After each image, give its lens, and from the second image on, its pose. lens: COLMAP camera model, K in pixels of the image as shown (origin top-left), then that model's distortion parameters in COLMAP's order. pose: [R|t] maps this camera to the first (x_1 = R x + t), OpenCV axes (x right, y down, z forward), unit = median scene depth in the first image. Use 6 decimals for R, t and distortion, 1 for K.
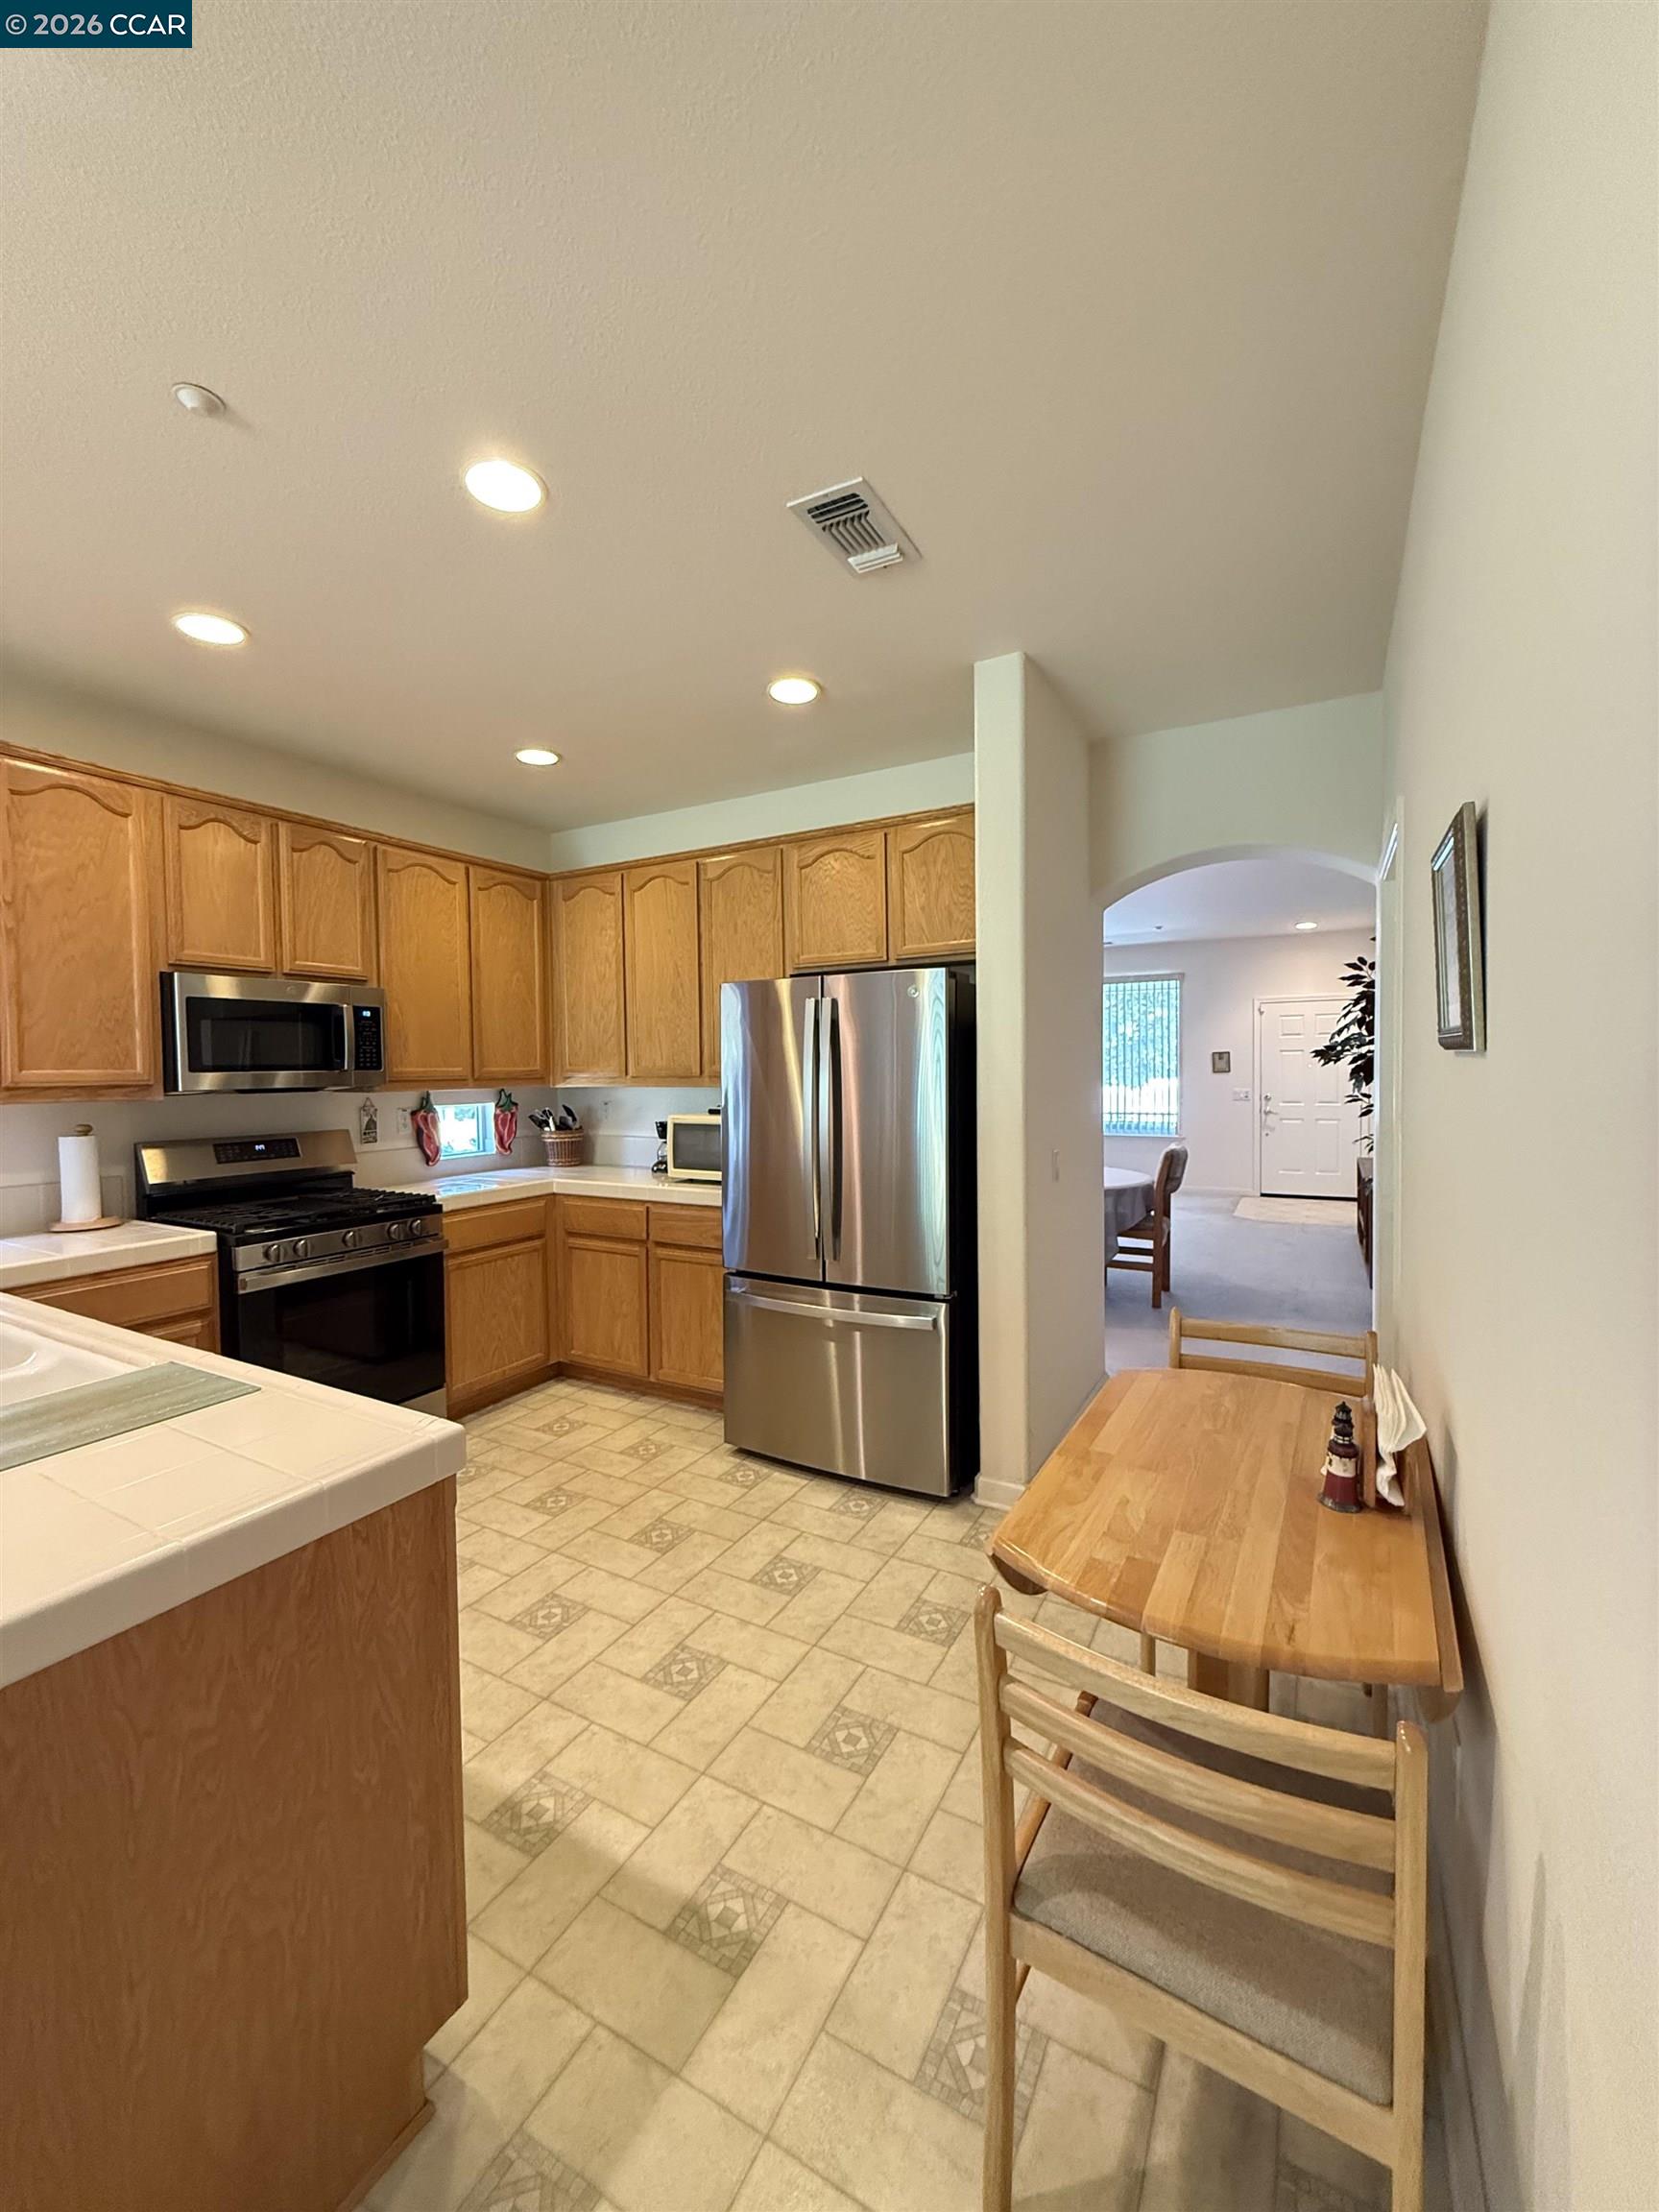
lens RADIAL K [[885.3, 0, 837.3], [0, 885.3, 1100.4], [0, 0, 1]] dist [-0.006857, 0.002250]
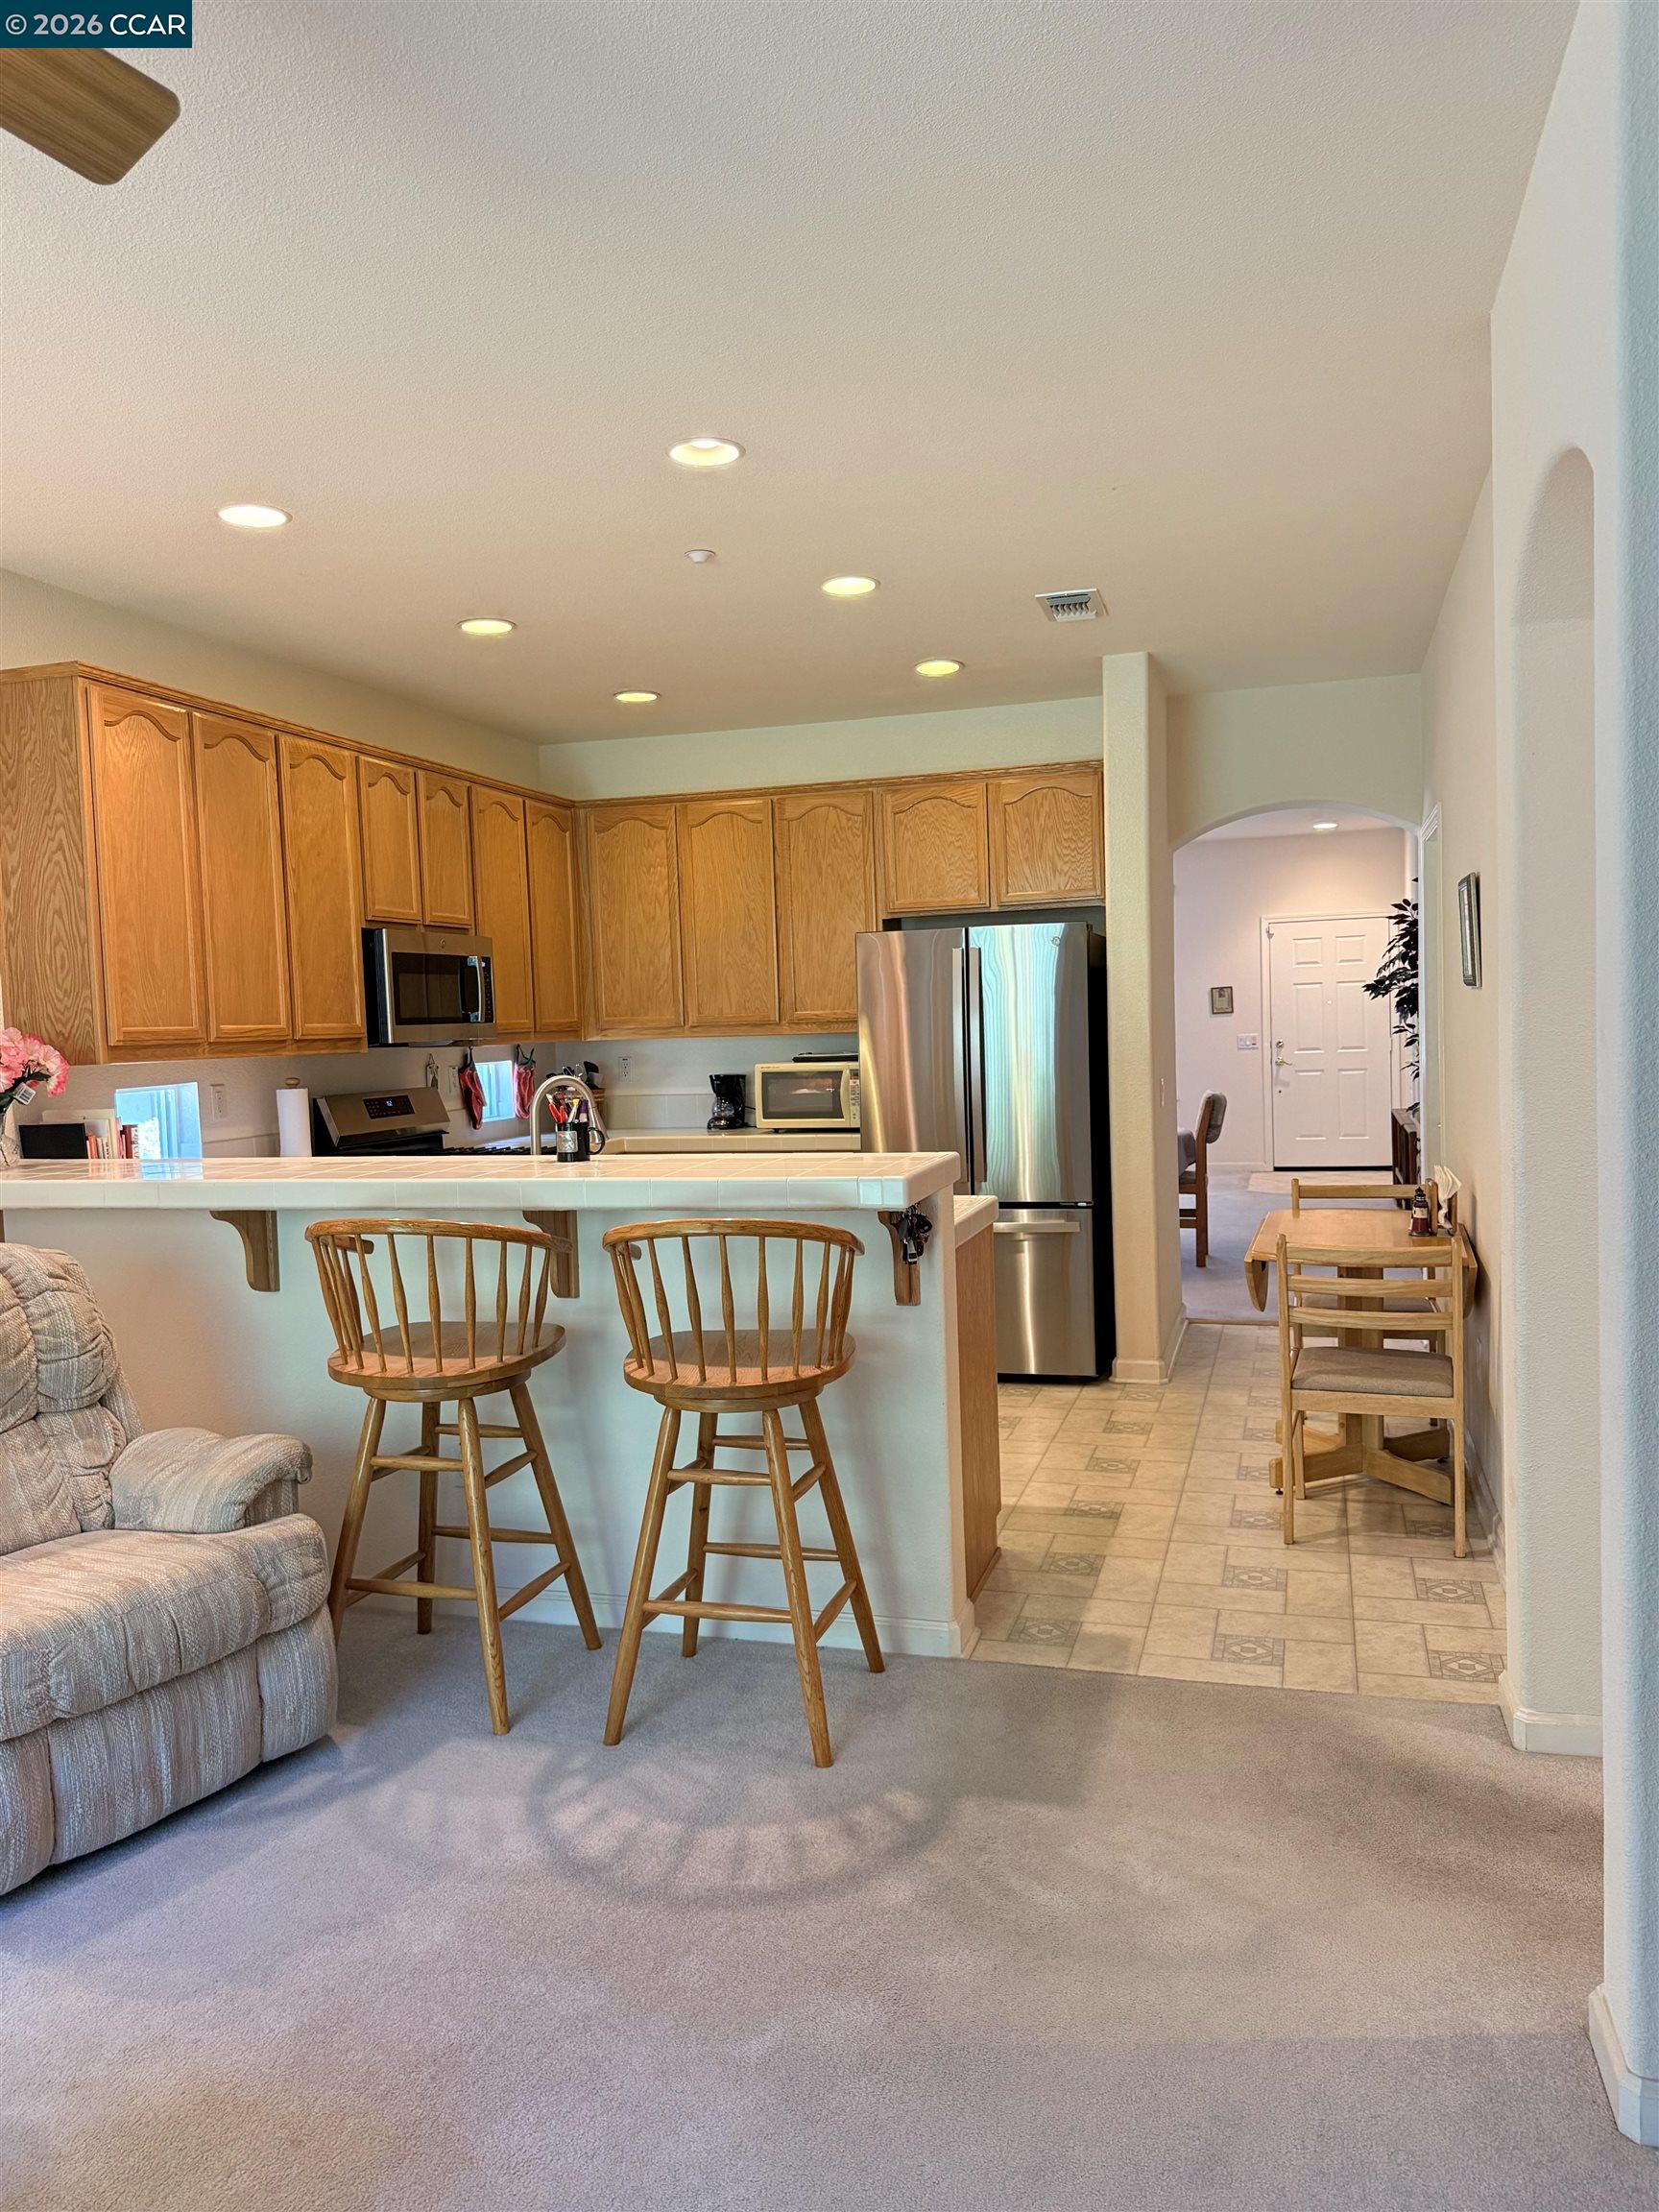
lens RADIAL K [[1651.1, 0, 822.6], [0, 1651.1, 1122.3], [0, 0, 1]] dist [0.092912, -0.008096]
pose [[0.975748, -0.034713, 0.216128, -0.545245], [0.029919, 0.999229, 0.025411, 0.038910], [-0.216844, -0.018329, 0.976034, -0.833501]]
